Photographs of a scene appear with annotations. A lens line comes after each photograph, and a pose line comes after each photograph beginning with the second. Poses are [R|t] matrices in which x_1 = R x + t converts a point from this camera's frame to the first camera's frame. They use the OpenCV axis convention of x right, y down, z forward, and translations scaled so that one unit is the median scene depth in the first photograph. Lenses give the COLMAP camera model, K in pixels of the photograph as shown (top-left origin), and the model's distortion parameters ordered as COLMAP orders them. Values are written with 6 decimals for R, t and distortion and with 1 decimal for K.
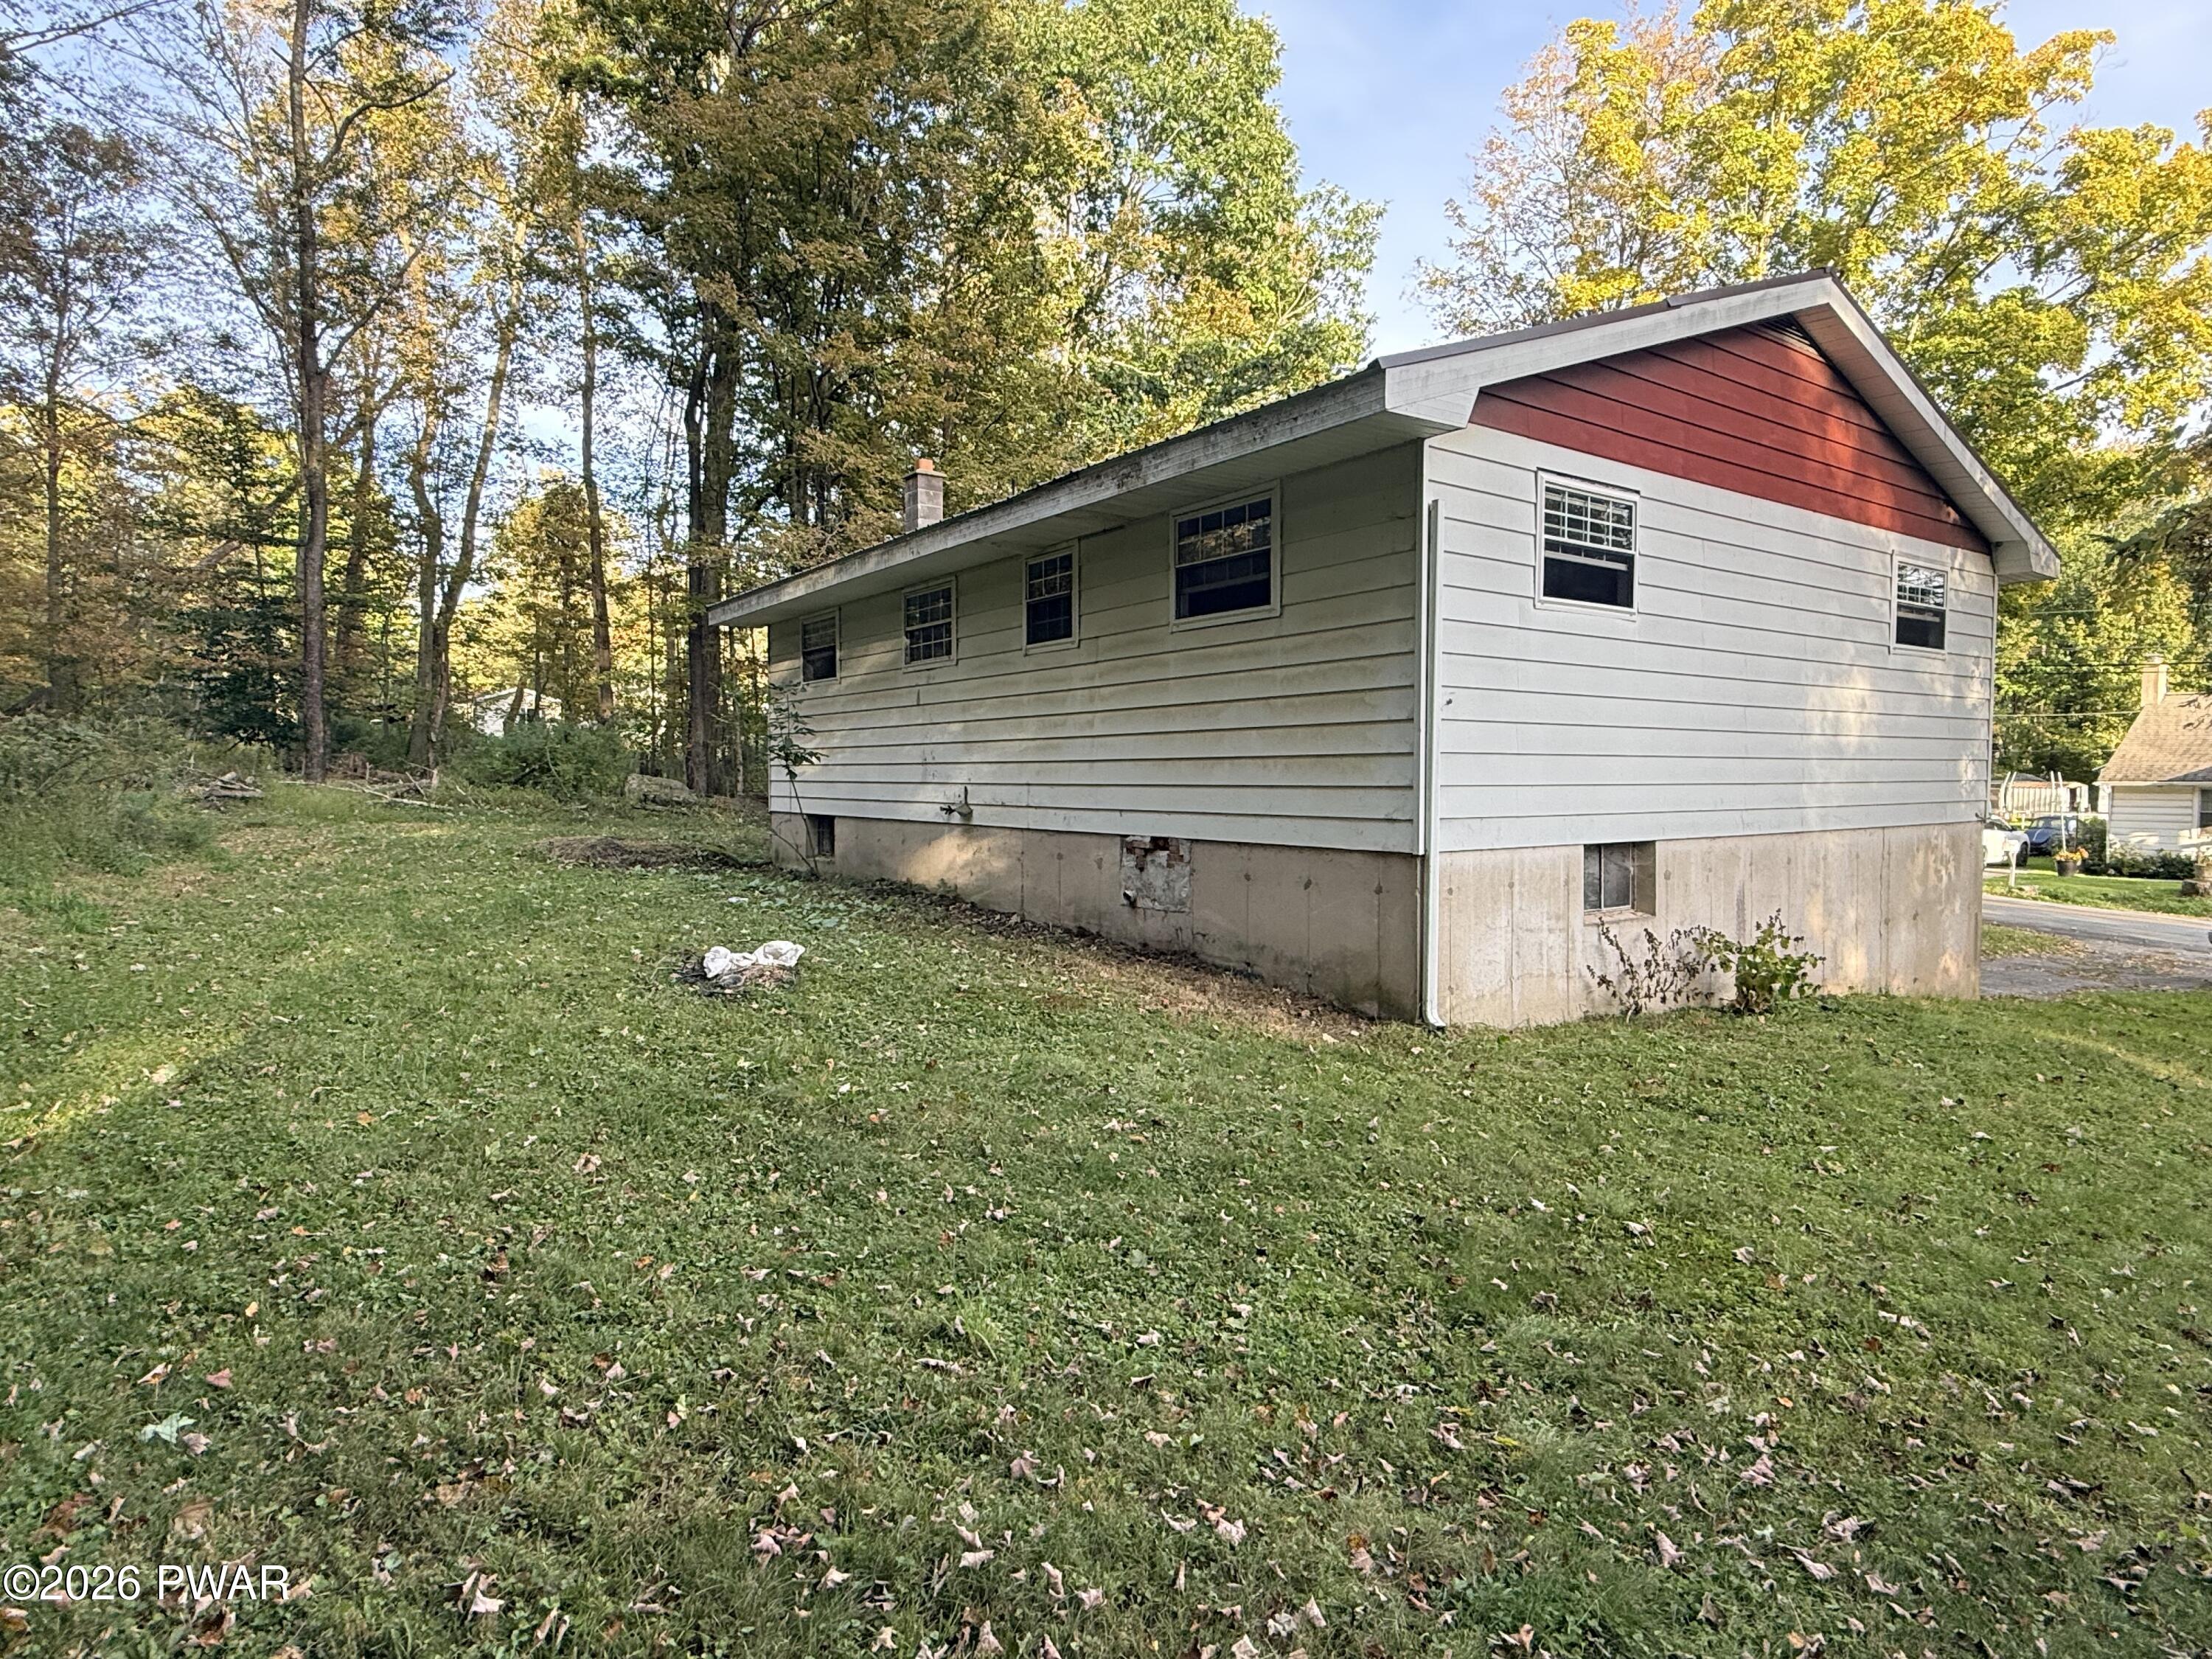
lens RADIAL K [[1226.9, 0, 1106.8], [0, 1226.9, 825.7], [0, 0, 1]] dist [0.001705, 0.000030]
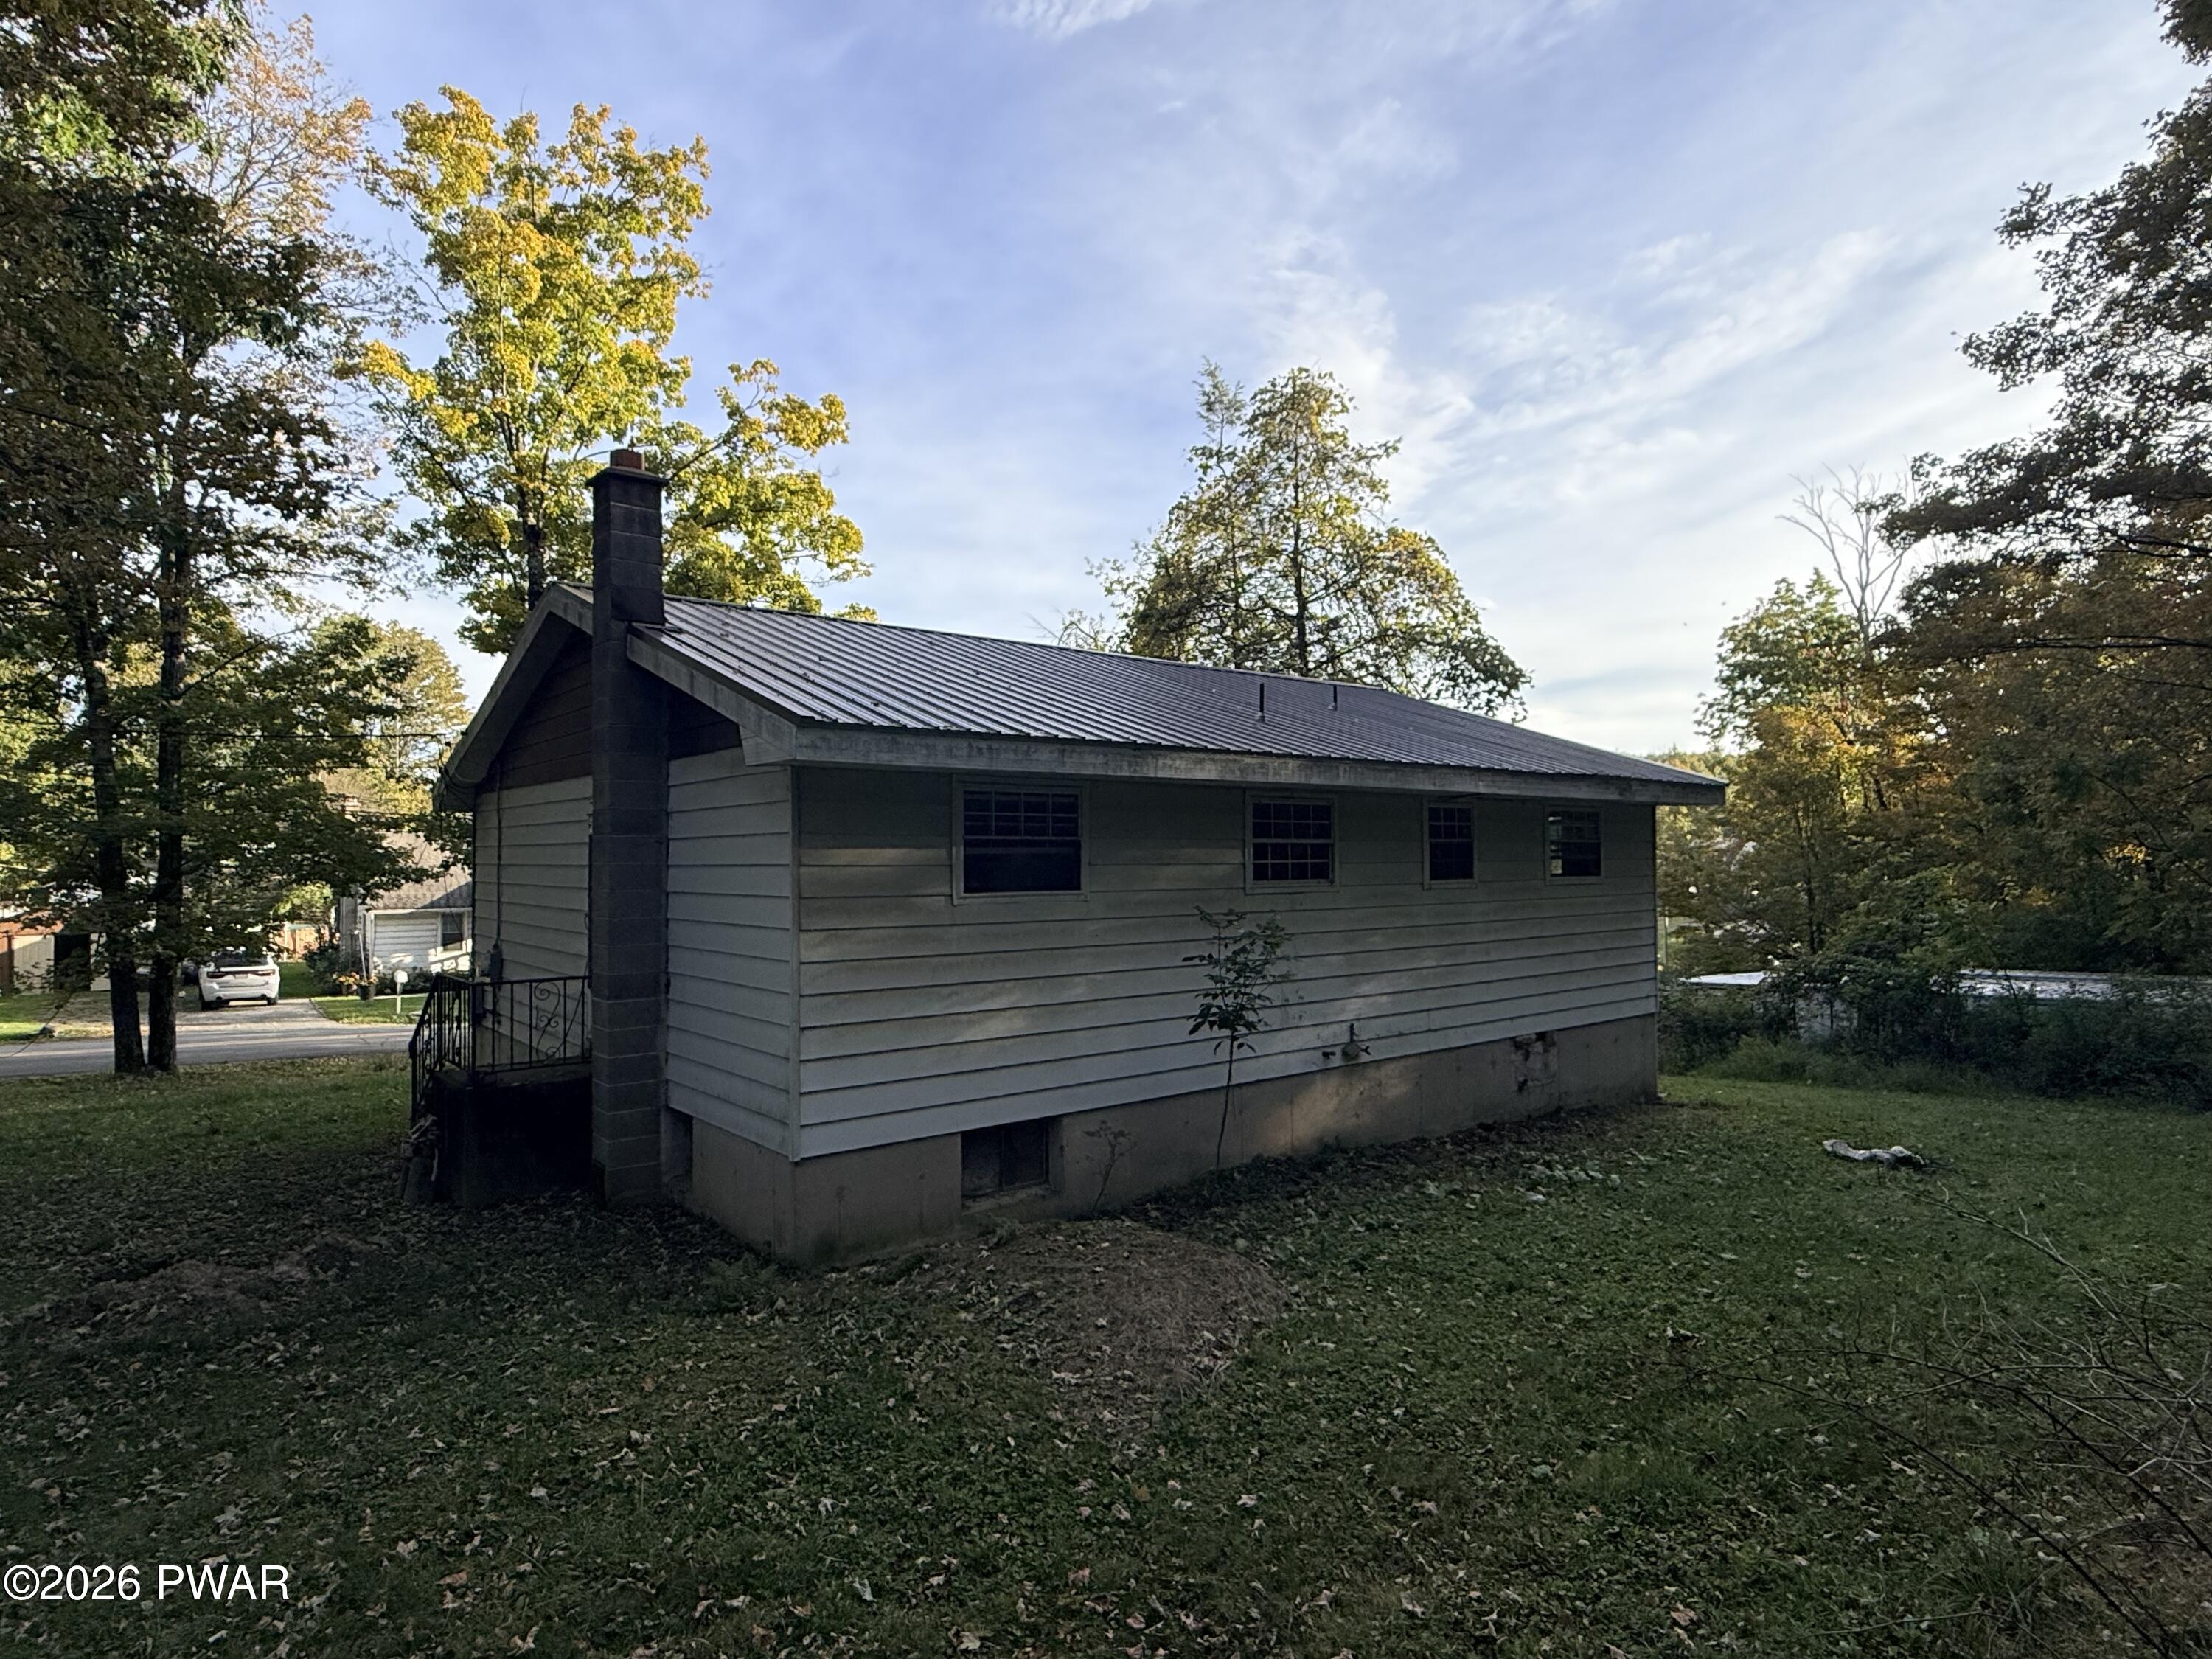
lens RADIAL K [[1226.9, 0, 1107.0], [0, 1226.9, 836.2], [0, 0, 1]] dist [0.001705, 0.000030]
pose [[-0.078665, 0.017186, 0.996753, -1.052744], [0.045098, 0.998889, -0.013664, -0.173345], [-0.995880, 0.043877, -0.079353, 1.283674]]
